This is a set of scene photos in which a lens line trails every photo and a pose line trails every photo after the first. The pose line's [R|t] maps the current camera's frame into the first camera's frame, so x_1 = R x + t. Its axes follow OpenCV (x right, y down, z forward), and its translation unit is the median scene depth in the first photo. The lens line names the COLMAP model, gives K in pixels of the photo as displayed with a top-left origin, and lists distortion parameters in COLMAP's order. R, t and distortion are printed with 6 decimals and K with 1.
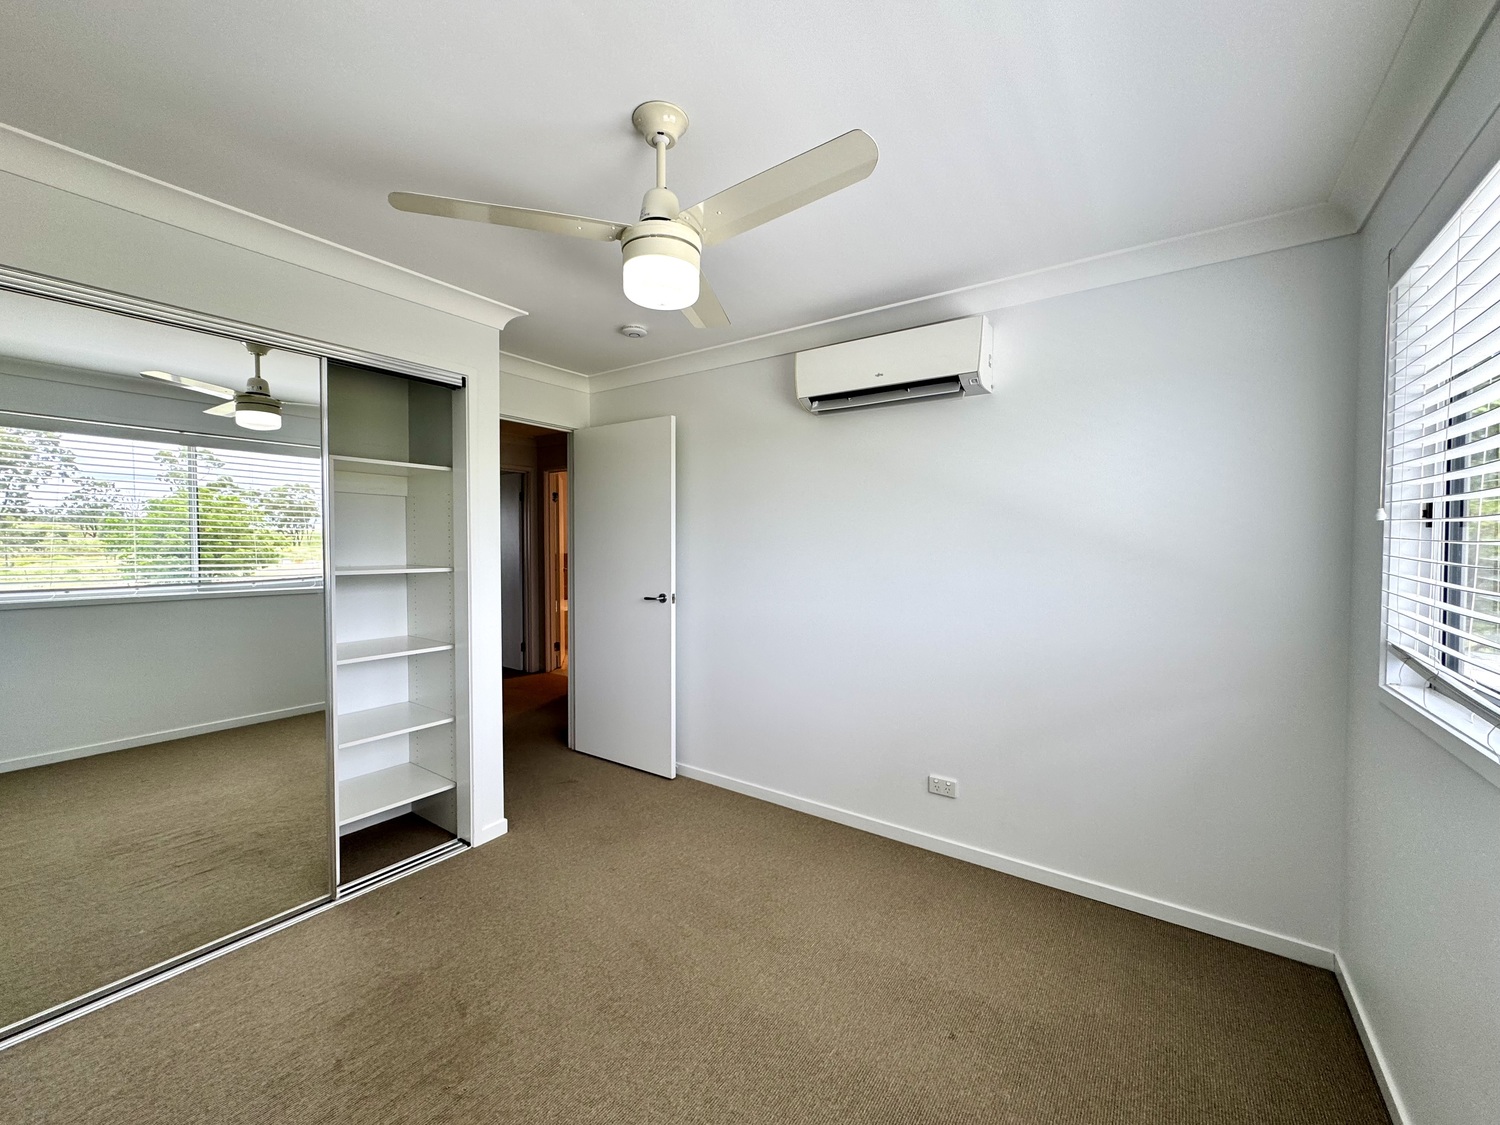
lens RADIAL K [[598.2, 0, 750.3], [0, 598.2, 560.0], [0, 0, 1]] dist [0.001029, -0.000043]
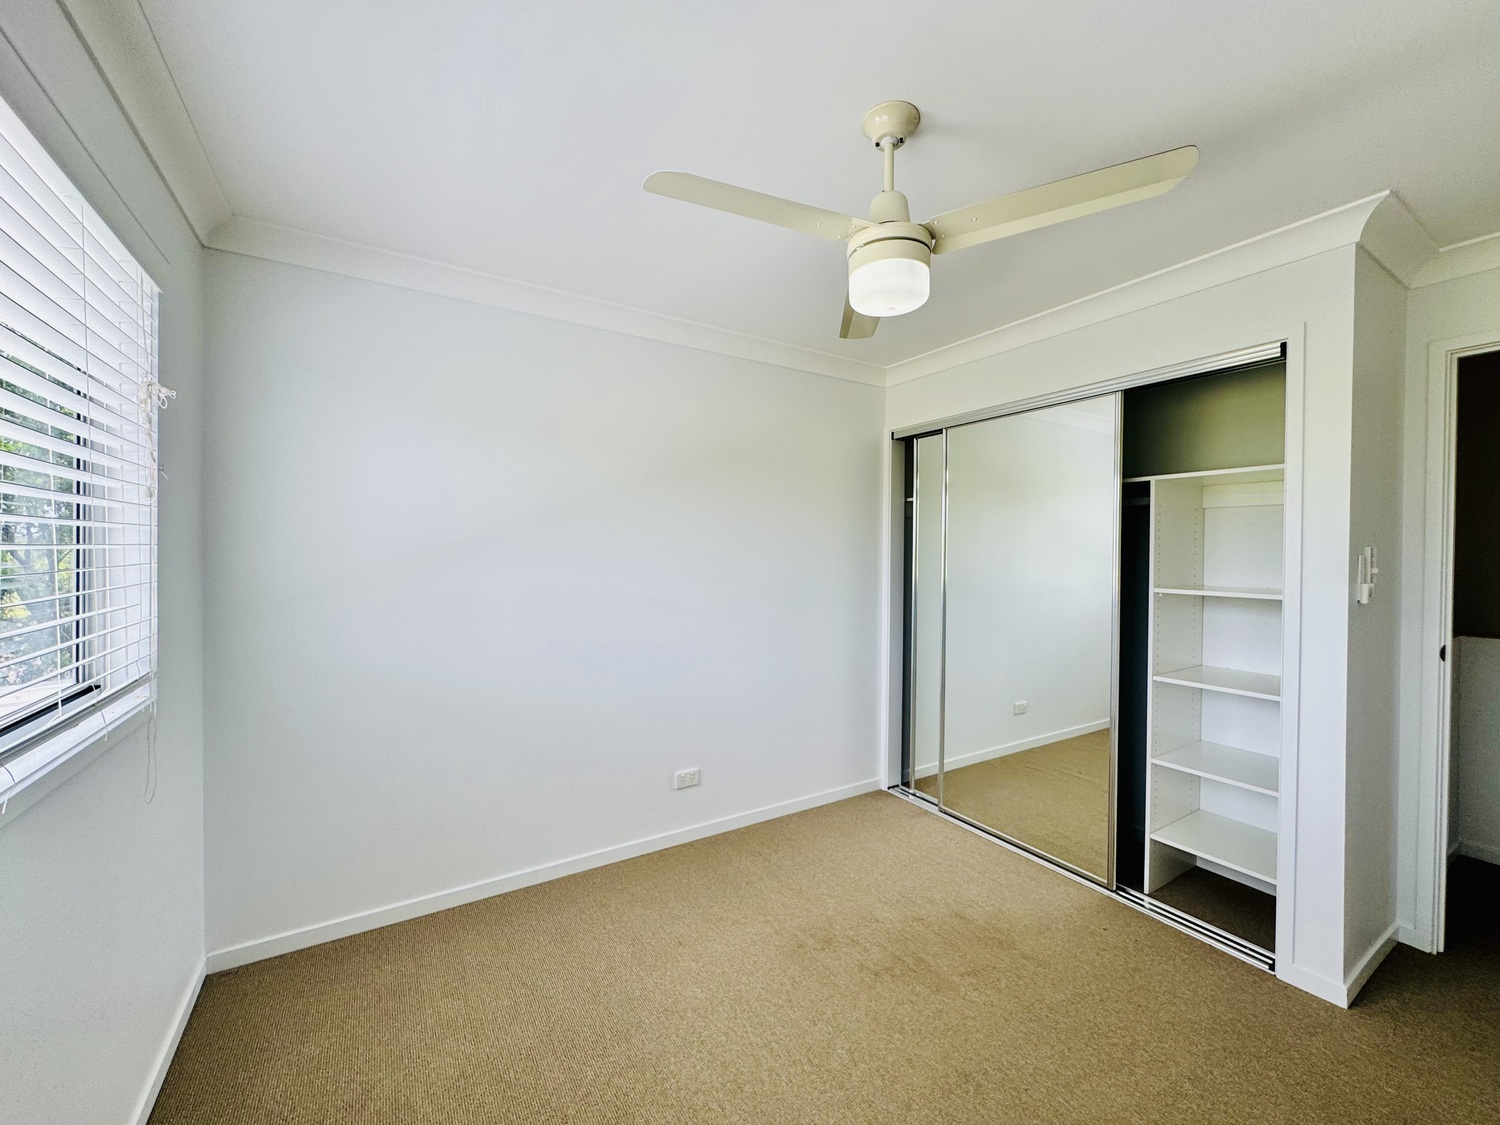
lens RADIAL K [[598.2, 0, 748.5], [0, 598.2, 559.6], [0, 0, 1]] dist [0.001029, -0.000043]
pose [[-0.392522, 0.007131, -0.919715, 0.493053], [-0.030472, 0.999320, 0.020753, -0.029839], [0.919238, 0.036172, -0.392038, 0.710169]]
